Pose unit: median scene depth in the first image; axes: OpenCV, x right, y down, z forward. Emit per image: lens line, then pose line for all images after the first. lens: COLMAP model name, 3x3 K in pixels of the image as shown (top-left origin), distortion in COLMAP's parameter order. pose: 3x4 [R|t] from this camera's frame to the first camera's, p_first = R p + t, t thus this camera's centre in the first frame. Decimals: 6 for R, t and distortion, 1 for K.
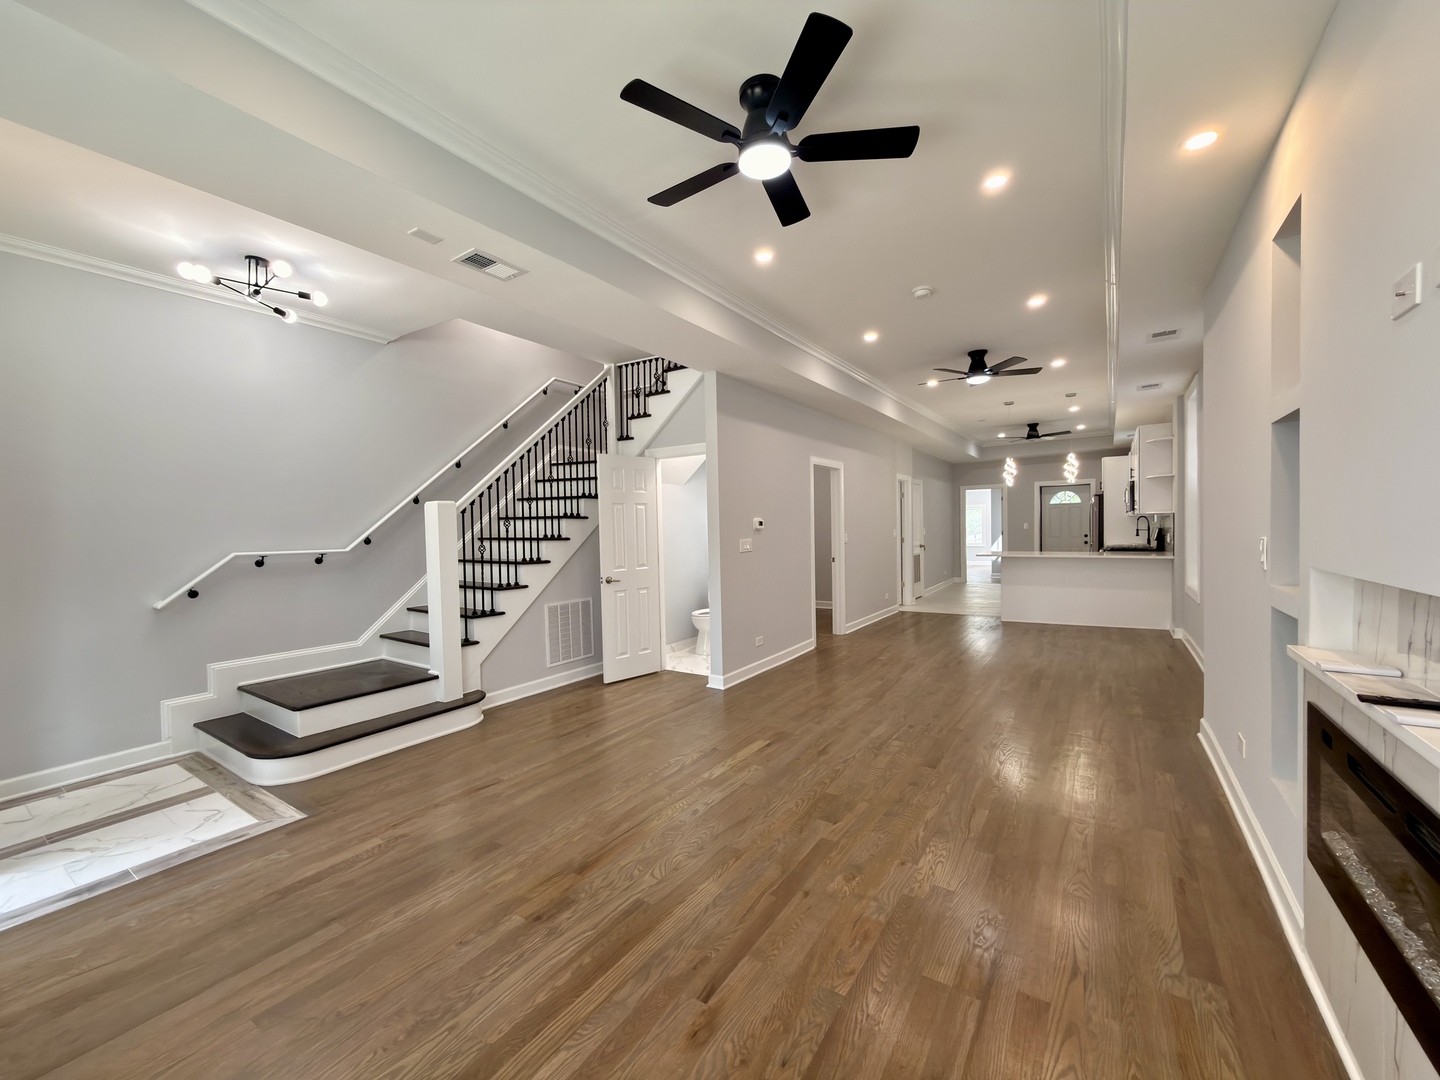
lens RADIAL K [[573.4, 0, 720.0], [0, 573.4, 540.0], [0, 0, 1]] dist [-0.000692, -0.000024]
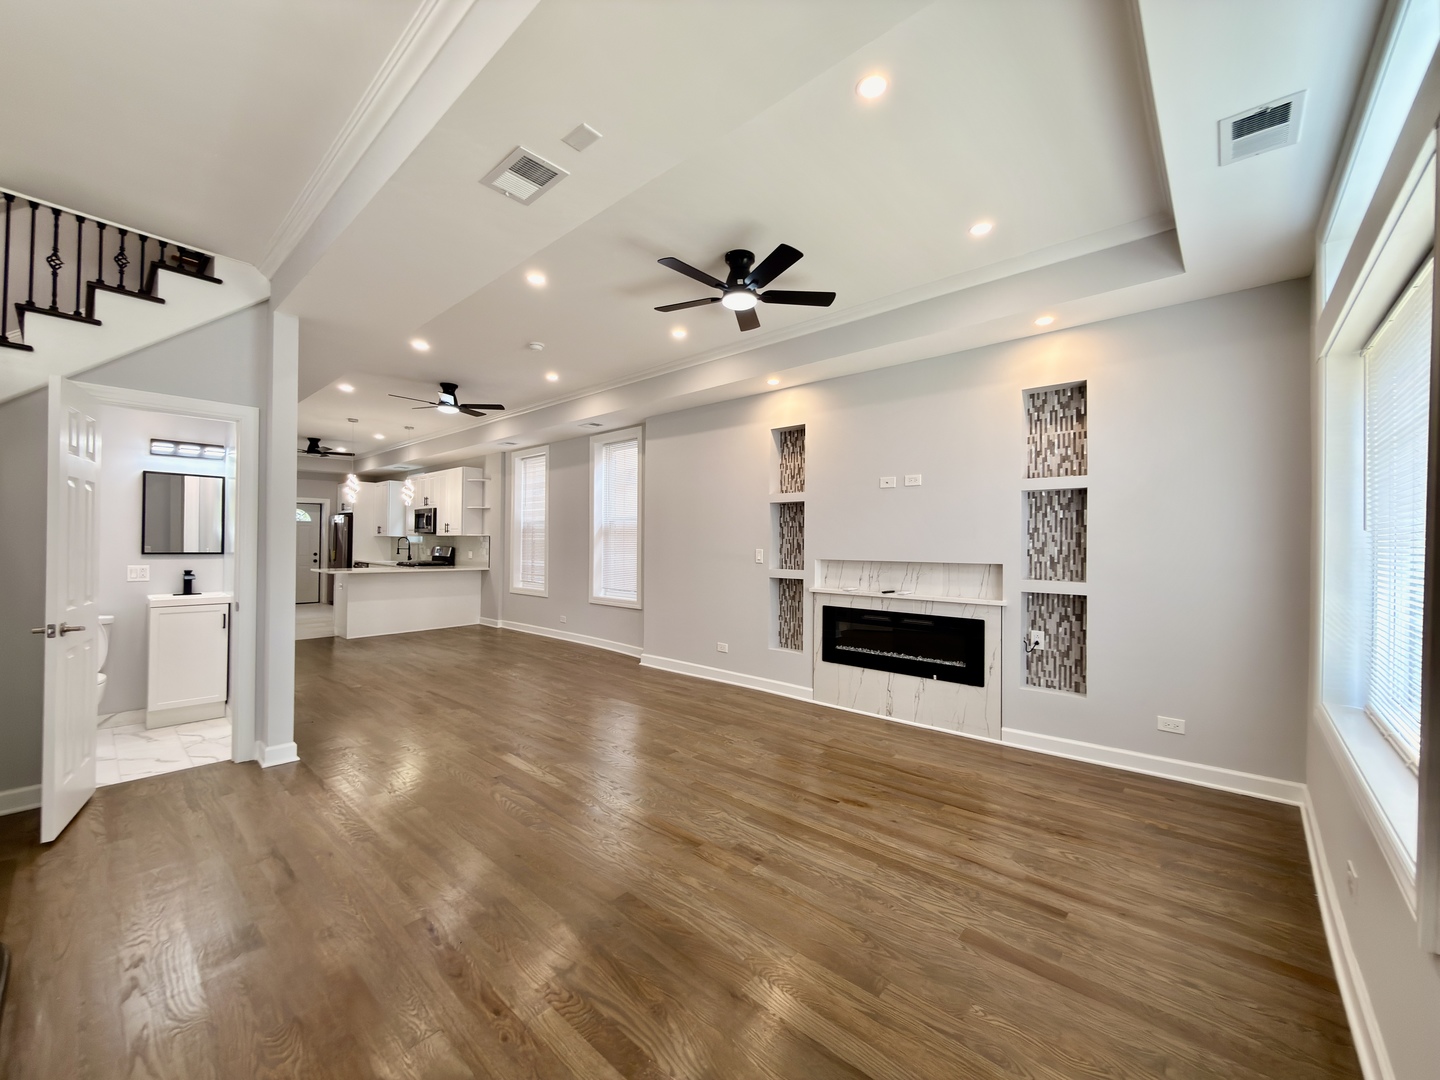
lens RADIAL K [[573.4, 0, 720.0], [0, 573.4, 540.0], [0, 0, 1]] dist [-0.000692, -0.000024]
pose [[0.137020, 0.030147, 0.990109, -1.304877], [0.008632, 0.999462, -0.031626, 0.027605], [-0.990531, 0.012880, 0.136686, 0.772114]]
